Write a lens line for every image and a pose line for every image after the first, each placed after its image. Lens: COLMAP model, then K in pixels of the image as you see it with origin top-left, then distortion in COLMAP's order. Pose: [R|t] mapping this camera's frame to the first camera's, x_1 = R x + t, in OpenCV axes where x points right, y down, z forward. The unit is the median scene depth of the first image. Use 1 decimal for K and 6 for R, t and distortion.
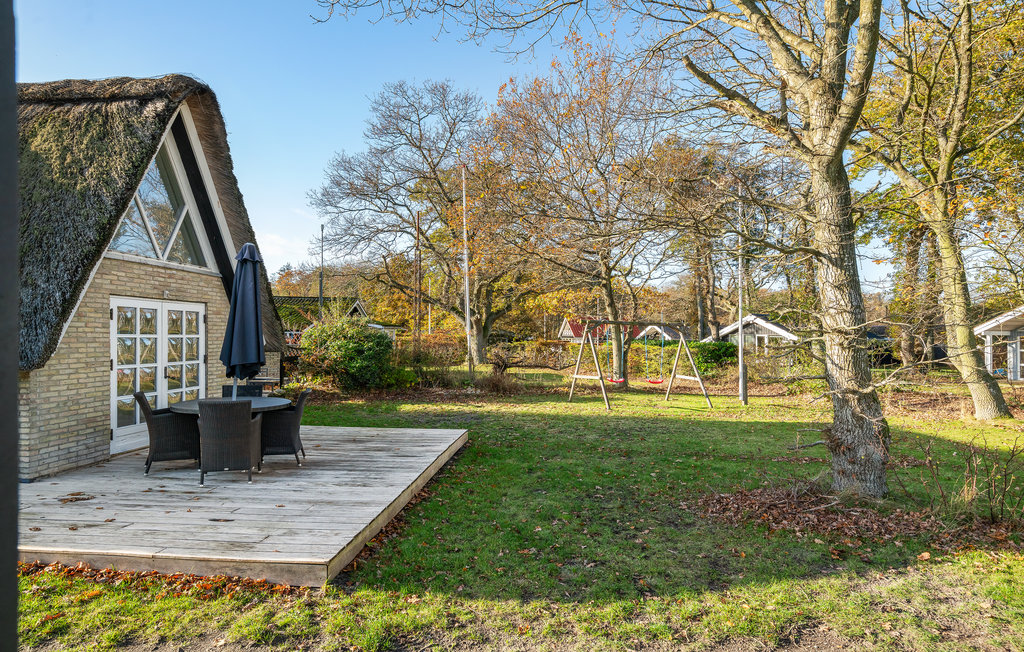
lens RADIAL K [[583.0, 0, 513.0], [0, 583.0, 343.0], [0, 0, 1]] dist [0.001893, 0.001382]
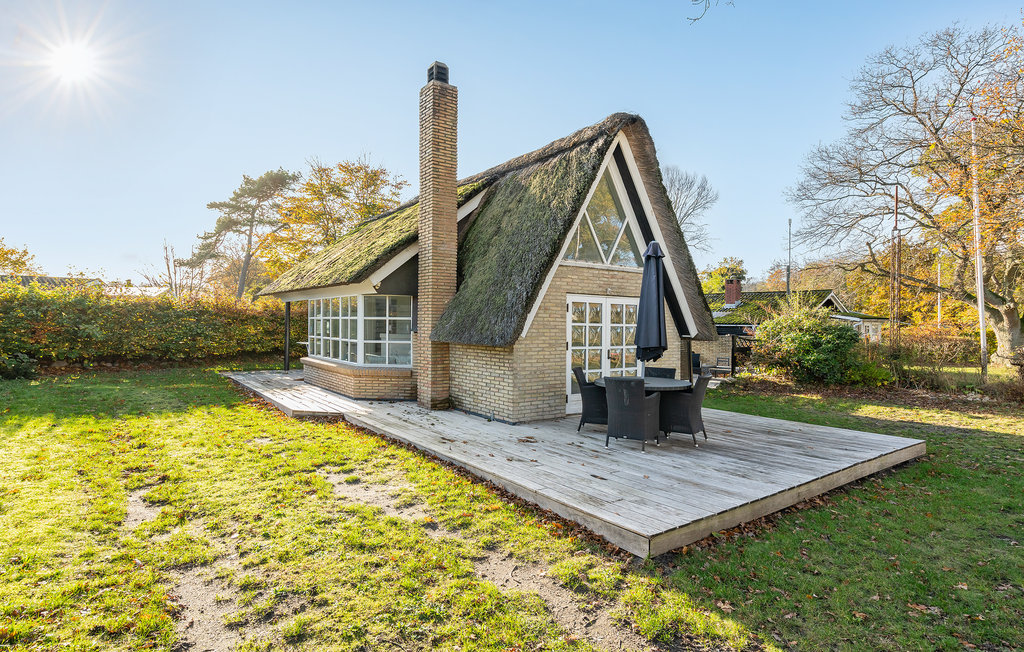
lens RADIAL K [[528.3, 0, 512.0], [0, 528.3, 326.0], [0, 0, 1]] dist [0.000466, 0.001933]
pose [[0.655920, -0.004373, -0.754818, 0.129945], [-0.014073, 0.999739, -0.018021, 0.014858], [0.754699, 0.022443, 0.655687, 0.114050]]
